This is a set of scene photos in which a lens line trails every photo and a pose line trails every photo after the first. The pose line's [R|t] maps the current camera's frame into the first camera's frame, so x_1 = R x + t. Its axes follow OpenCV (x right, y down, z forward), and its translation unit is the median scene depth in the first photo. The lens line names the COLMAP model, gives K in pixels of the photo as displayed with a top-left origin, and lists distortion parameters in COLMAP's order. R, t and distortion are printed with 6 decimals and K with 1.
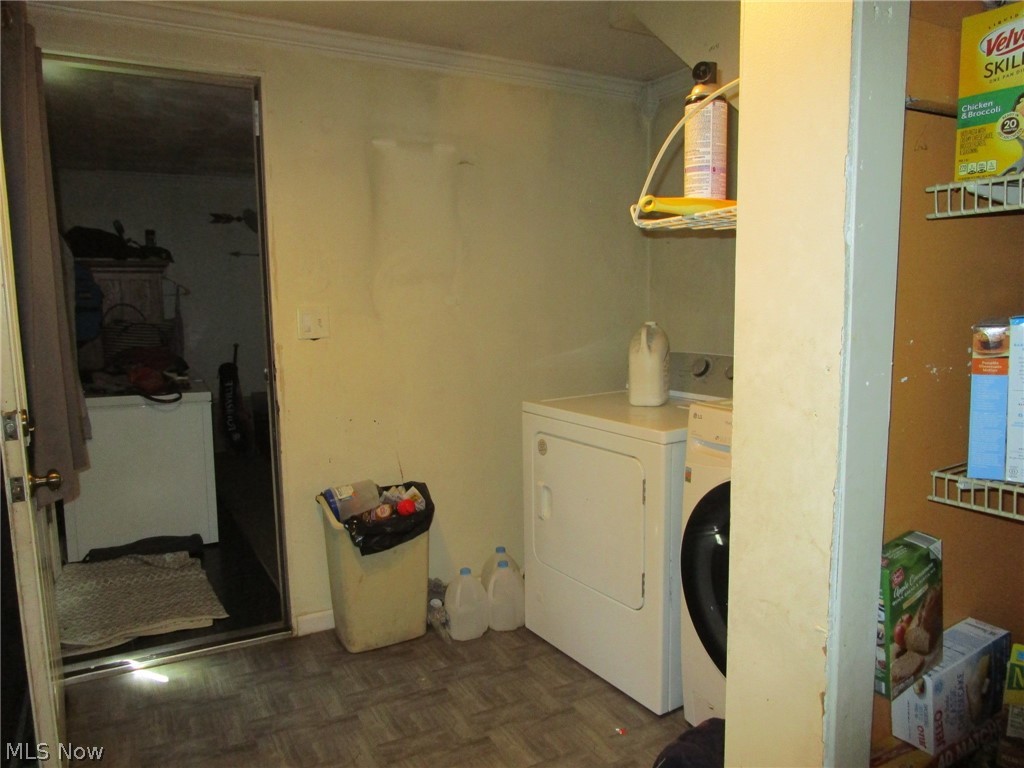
lens RADIAL K [[725.6, 0, 509.3], [0, 725.6, 388.7], [0, 0, 1]] dist [-0.036967, 0.012420]
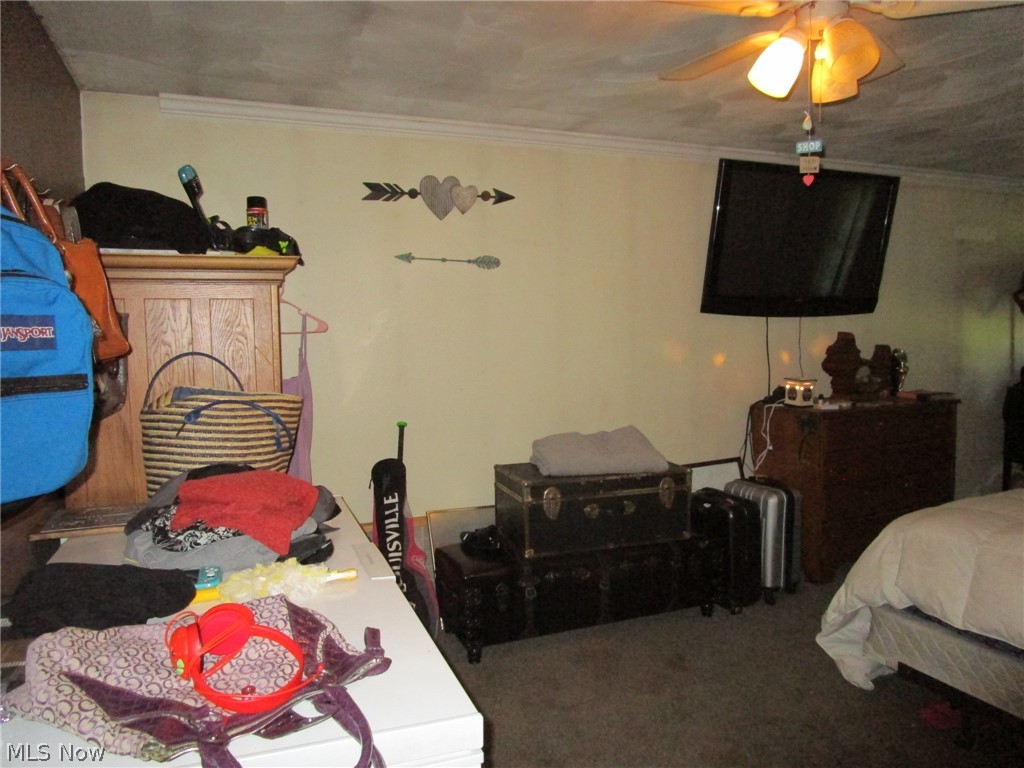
lens RADIAL K [[725.6, 0, 509.3], [0, 725.6, 388.7], [0, 0, 1]] dist [-0.036967, 0.012420]
pose [[0.993086, 0.007837, -0.117124, -0.265088], [-0.013444, 0.998797, -0.047160, -0.070887], [0.116614, 0.048409, 0.991997, 0.528083]]
